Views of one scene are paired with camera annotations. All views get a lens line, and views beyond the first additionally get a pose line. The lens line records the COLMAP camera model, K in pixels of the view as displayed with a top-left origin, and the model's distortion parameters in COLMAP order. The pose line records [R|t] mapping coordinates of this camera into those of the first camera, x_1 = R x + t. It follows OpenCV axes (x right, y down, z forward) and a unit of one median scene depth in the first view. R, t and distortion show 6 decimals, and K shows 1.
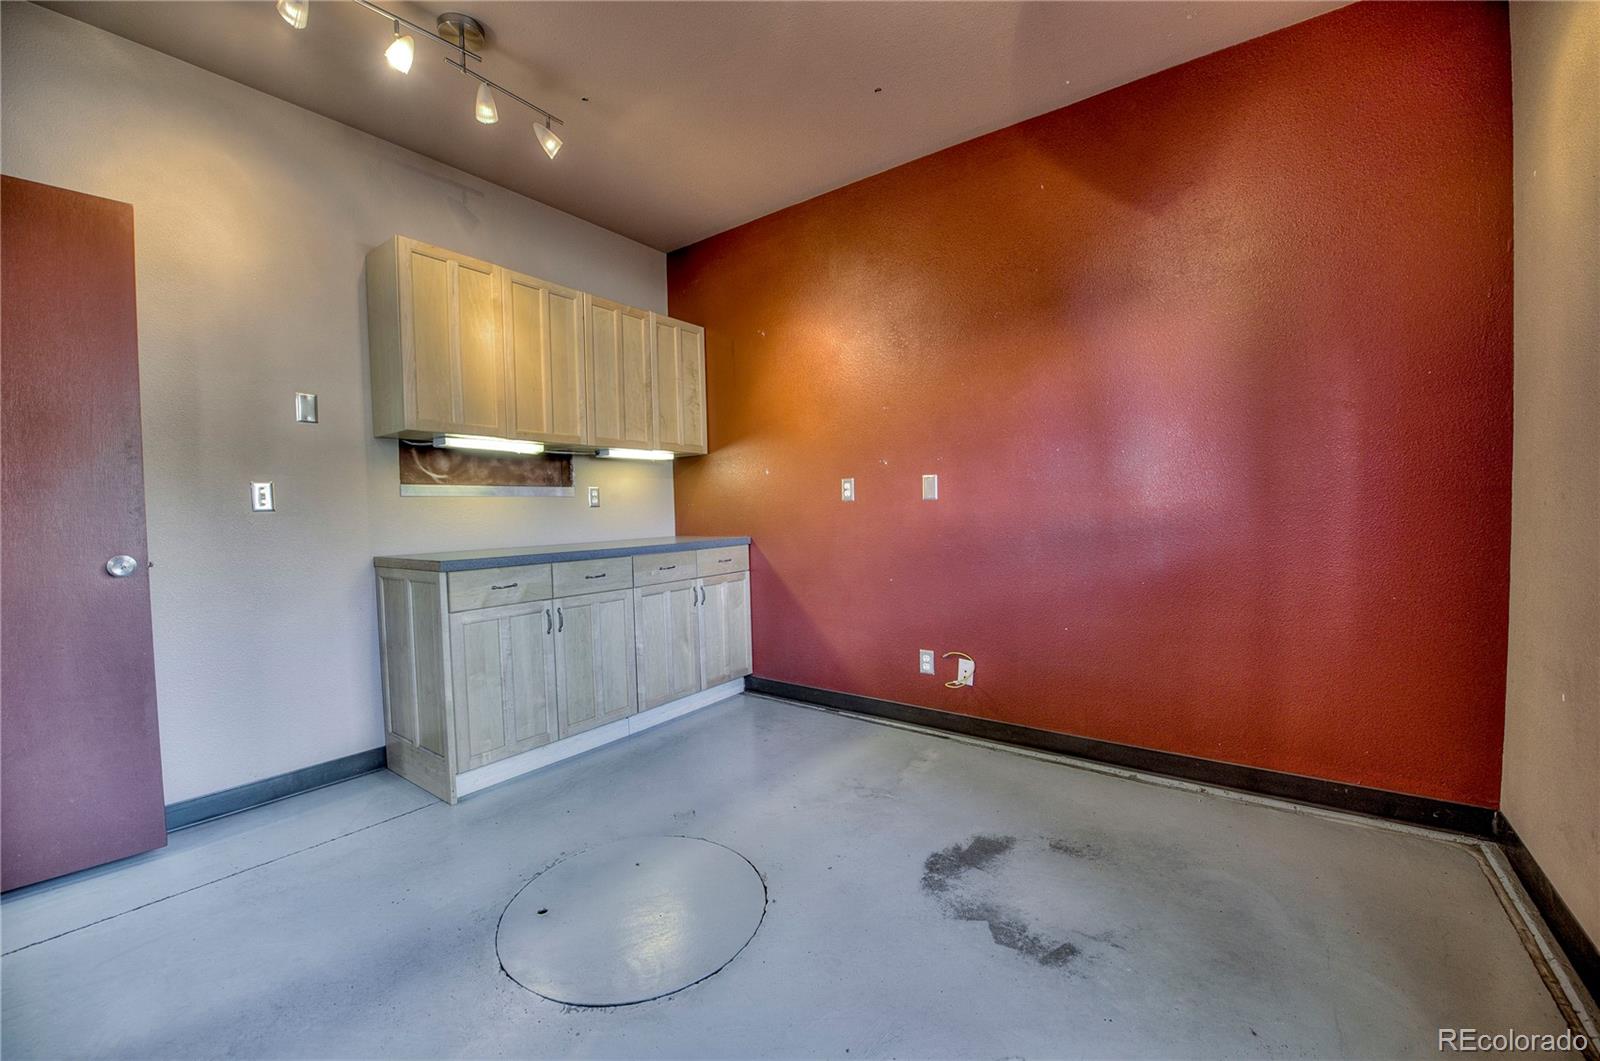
lens RADIAL K [[639.0, 0, 817.2], [0, 639.0, 533.8], [0, 0, 1]] dist [-0.018188, -0.002260]
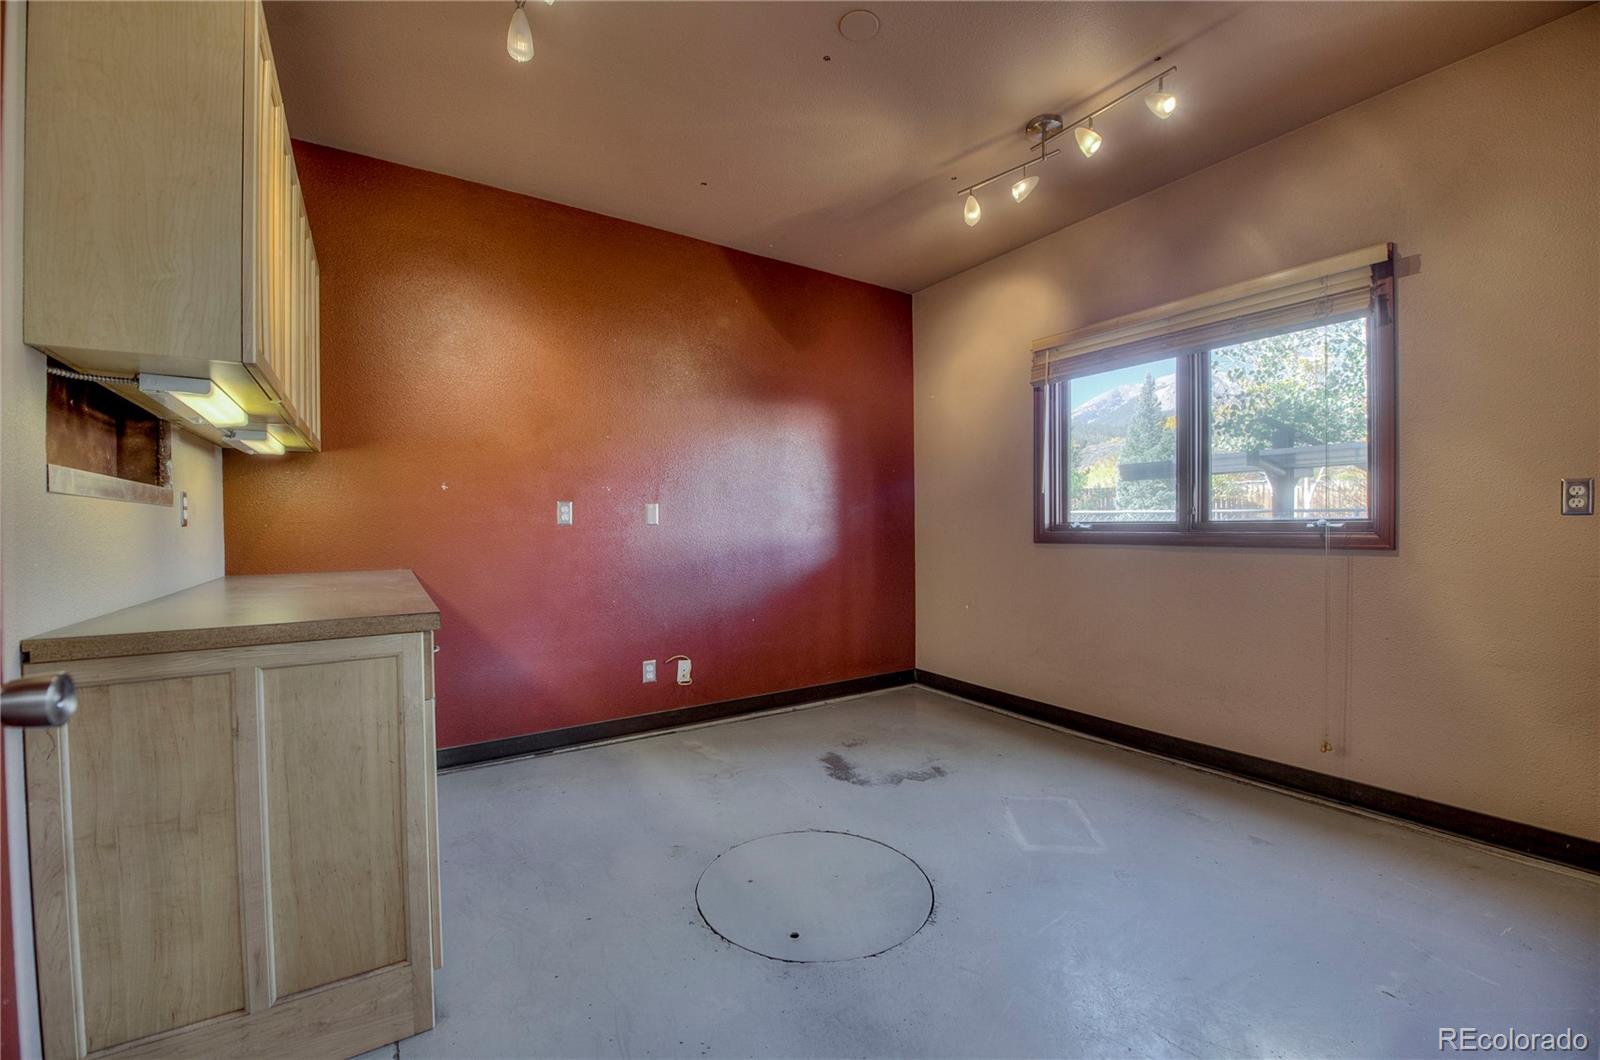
lens RADIAL K [[639.0, 0, 801.9], [0, 639.0, 535.6], [0, 0, 1]] dist [-0.018188, -0.002260]
pose [[0.341447, 0.009101, 0.939857, -0.981139], [0.035751, 0.999104, -0.022663, -0.001525], [-0.939221, 0.041339, 0.340816, 0.453767]]
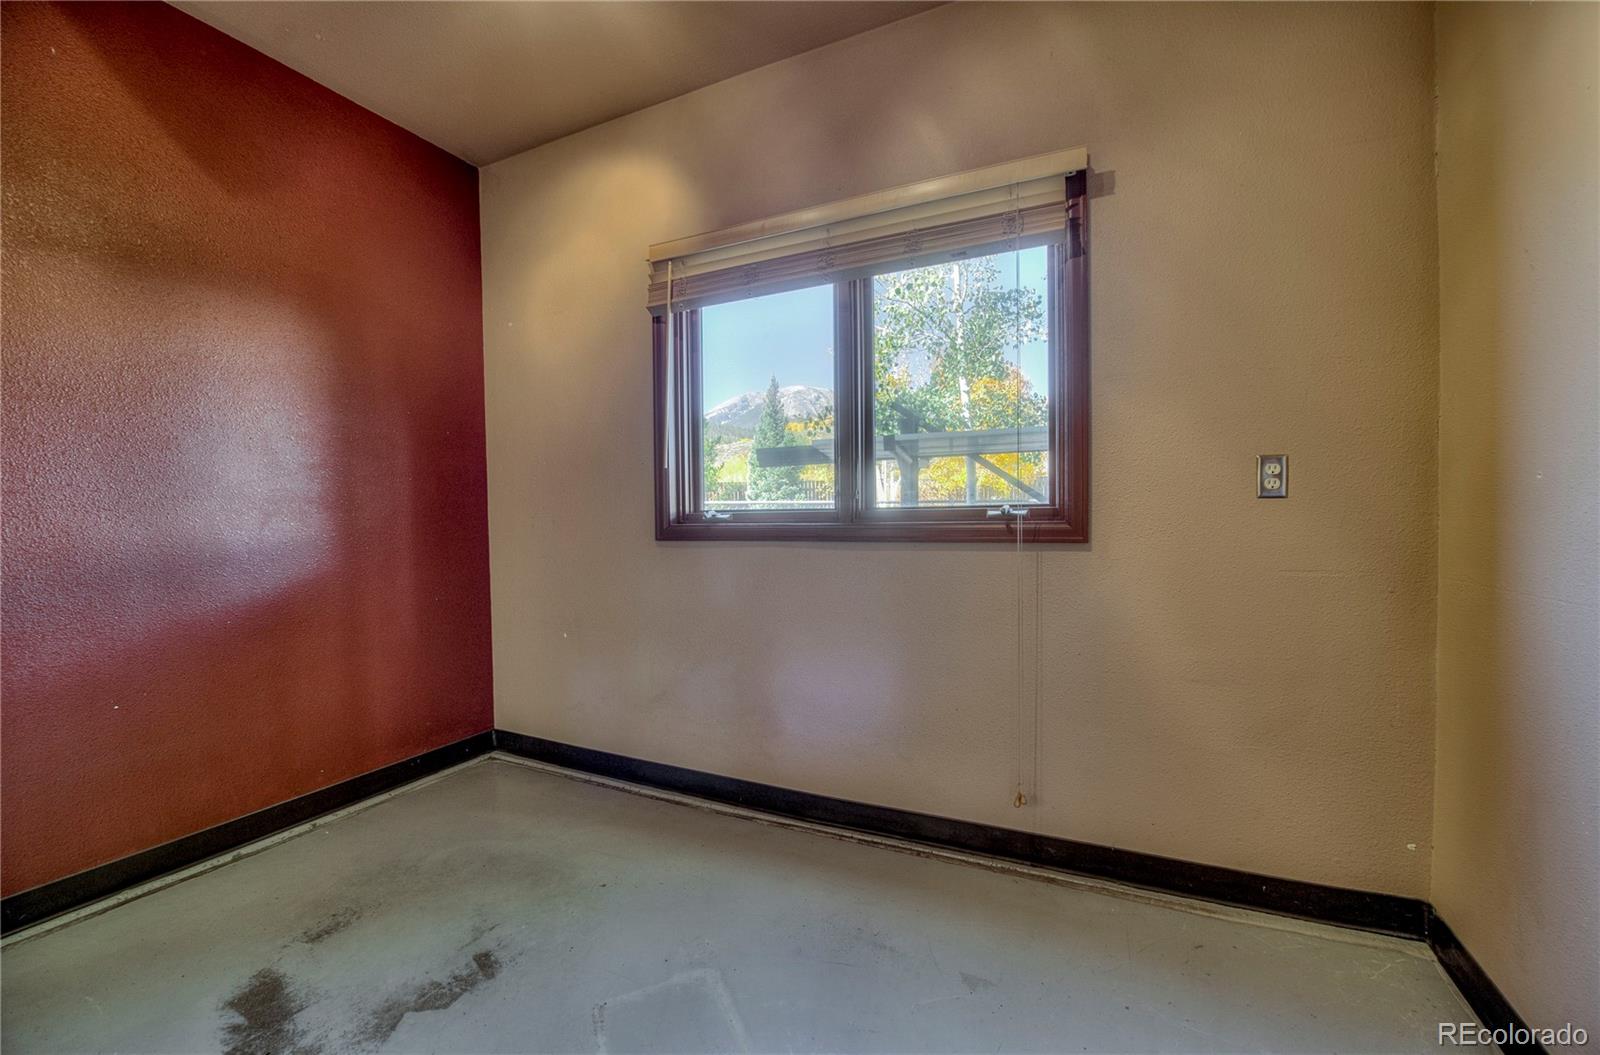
lens RADIAL K [[639.0, 0, 789.4], [0, 639.0, 526.0], [0, 0, 1]] dist [-0.018188, -0.002260]
pose [[-0.176439, 0.011259, 0.984247, -0.458303], [0.056359, 0.998410, -0.001318, -0.008882], [-0.982697, 0.055238, -0.176793, 0.421044]]
